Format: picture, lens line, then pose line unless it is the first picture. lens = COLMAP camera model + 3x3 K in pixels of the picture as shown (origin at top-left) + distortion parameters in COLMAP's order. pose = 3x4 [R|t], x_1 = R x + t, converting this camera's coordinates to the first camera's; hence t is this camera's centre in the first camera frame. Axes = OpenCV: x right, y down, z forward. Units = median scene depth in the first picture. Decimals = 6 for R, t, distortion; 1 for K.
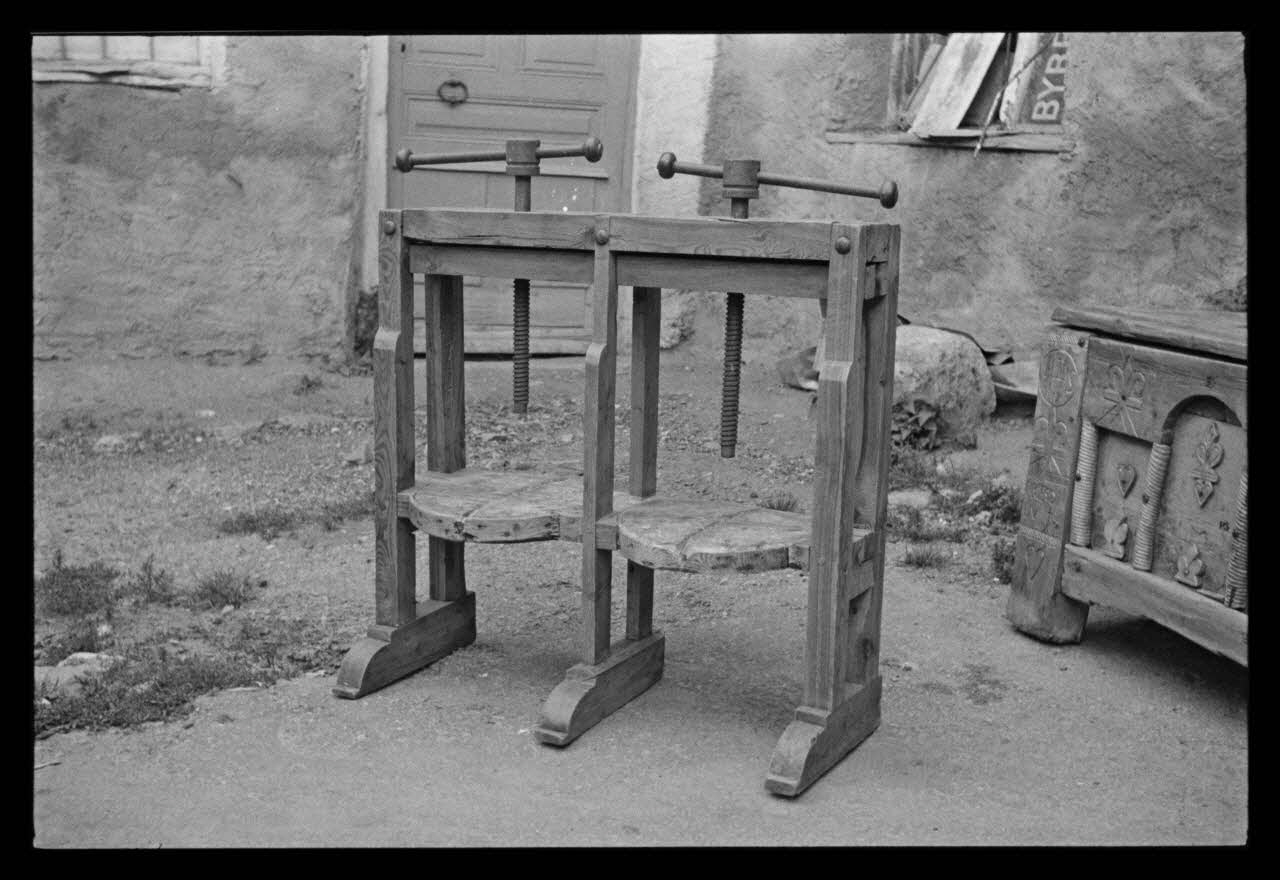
lens RADIAL K [[1546.1, 0, 632.9], [0, 1546.1, 435.3], [0, 0, 1]] dist [-0.017893, 0.000000]
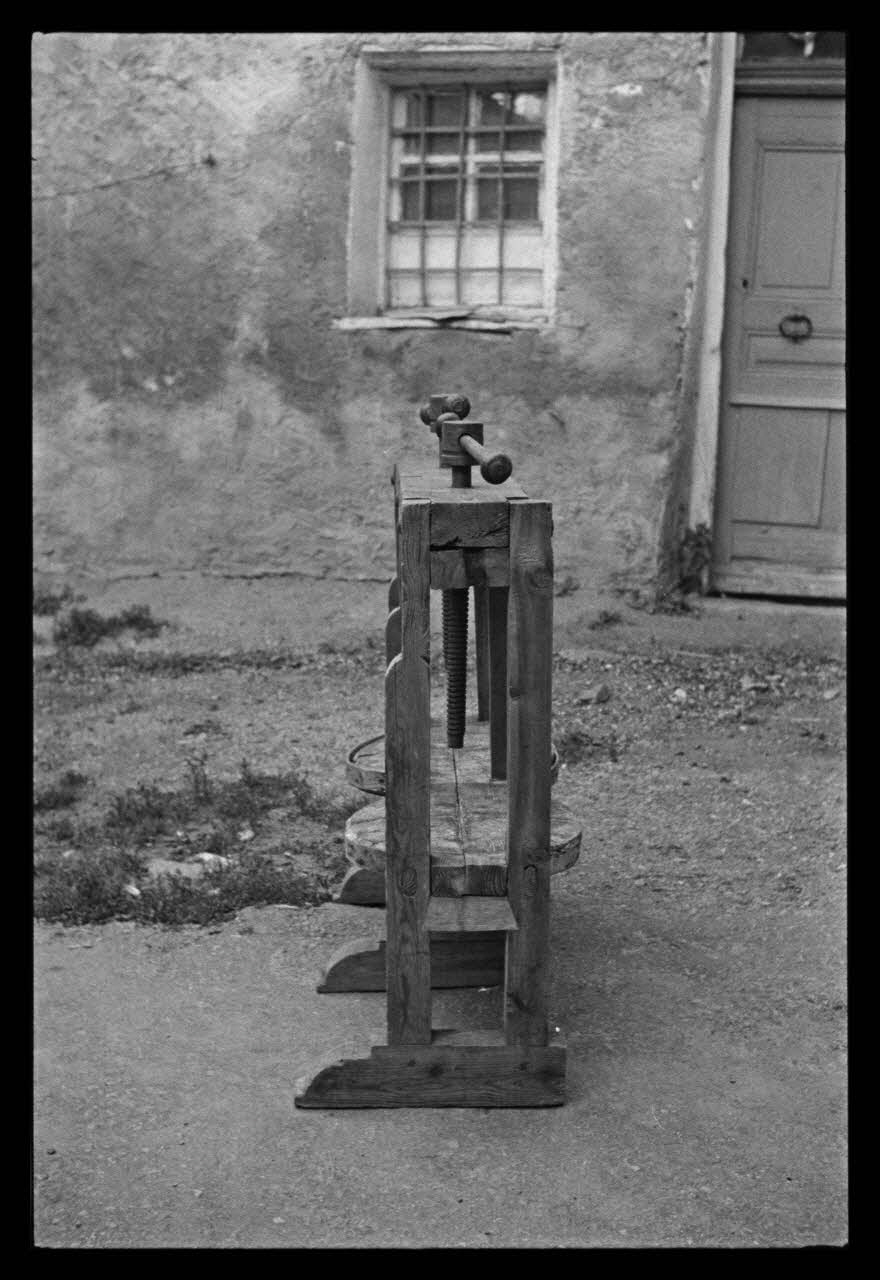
lens RADIAL K [[1546.1, 0, 435.7], [0, 1546.1, 638.2], [0, 0, 1]] dist [-0.017893, 0.000000]
pose [[0.880489, 0.067866, -0.469183, 0.648272], [-0.074463, 0.997214, 0.004504, -0.065456], [0.468181, 0.030971, 0.883089, 0.200020]]
